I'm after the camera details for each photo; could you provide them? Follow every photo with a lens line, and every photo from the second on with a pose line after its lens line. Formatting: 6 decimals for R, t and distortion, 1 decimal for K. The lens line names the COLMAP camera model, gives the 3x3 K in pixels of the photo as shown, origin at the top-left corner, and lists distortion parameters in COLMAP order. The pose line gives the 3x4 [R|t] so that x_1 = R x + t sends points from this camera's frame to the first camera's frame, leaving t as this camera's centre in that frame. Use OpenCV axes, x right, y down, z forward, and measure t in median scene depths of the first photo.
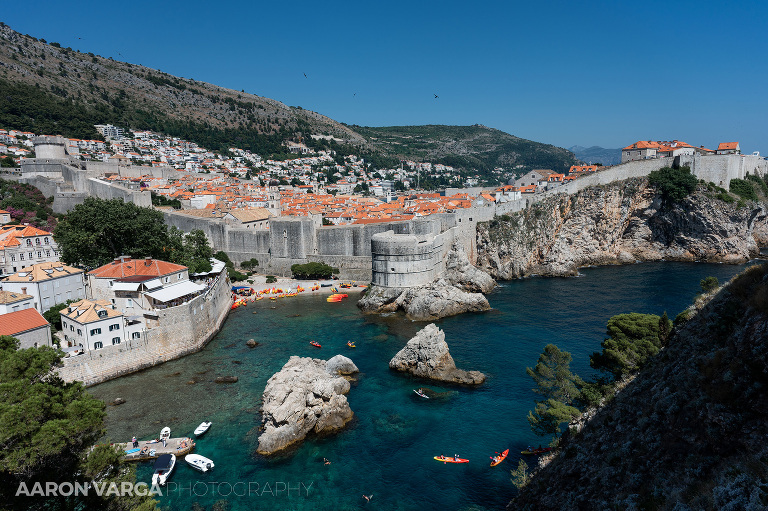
lens RADIAL K [[492.2, 0, 380.7], [0, 492.2, 258.4], [0, 0, 1]] dist [0.125263, -0.076717]
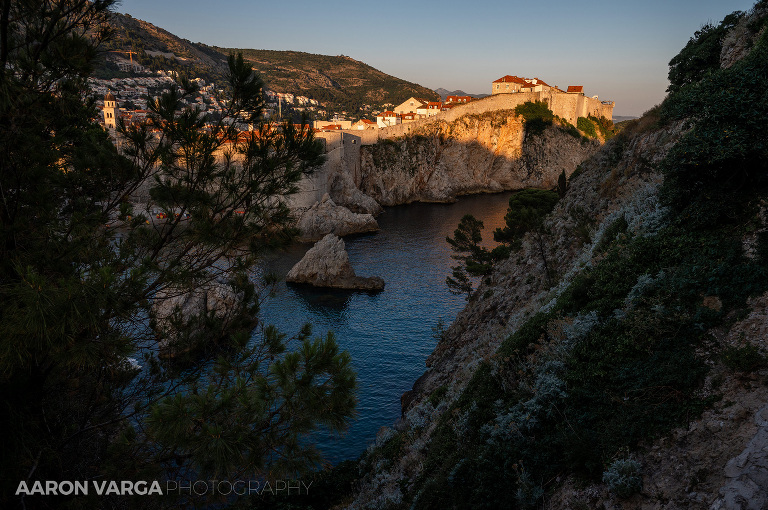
lens RADIAL K [[533.8, 0, 403.4], [0, 533.8, 259.6], [0, 0, 1]] dist [-0.001287, 0.000583]
pose [[0.954632, -0.030195, 0.296252, -0.028752], [-0.001016, 0.994510, 0.104636, 0.029282], [-0.297786, -0.100190, 0.949361, -0.016571]]
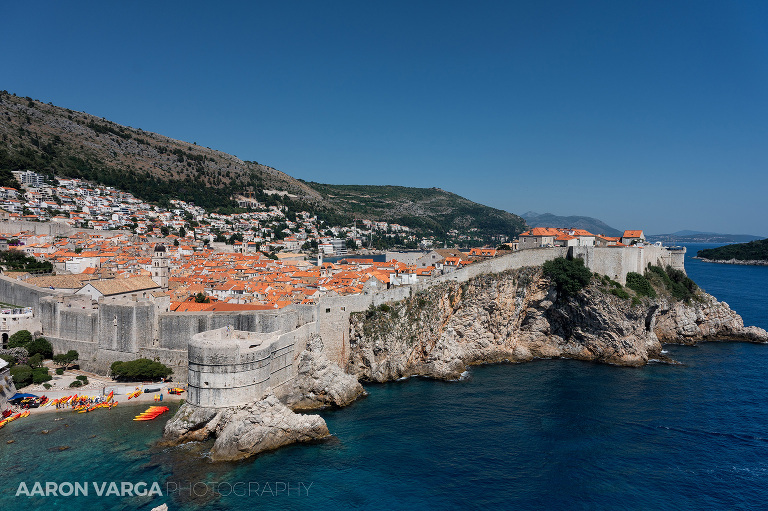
lens RADIAL K [[495.2, 0, 384.0], [0, 495.2, 255.5], [0, 0, 1]] dist [0.129373, -0.080015]
pose [[0.995698, 0.038421, 0.084315, 0.134406], [-0.028199, 0.992465, -0.119242, -0.053459], [-0.088261, 0.116351, 0.989279, 0.091835]]
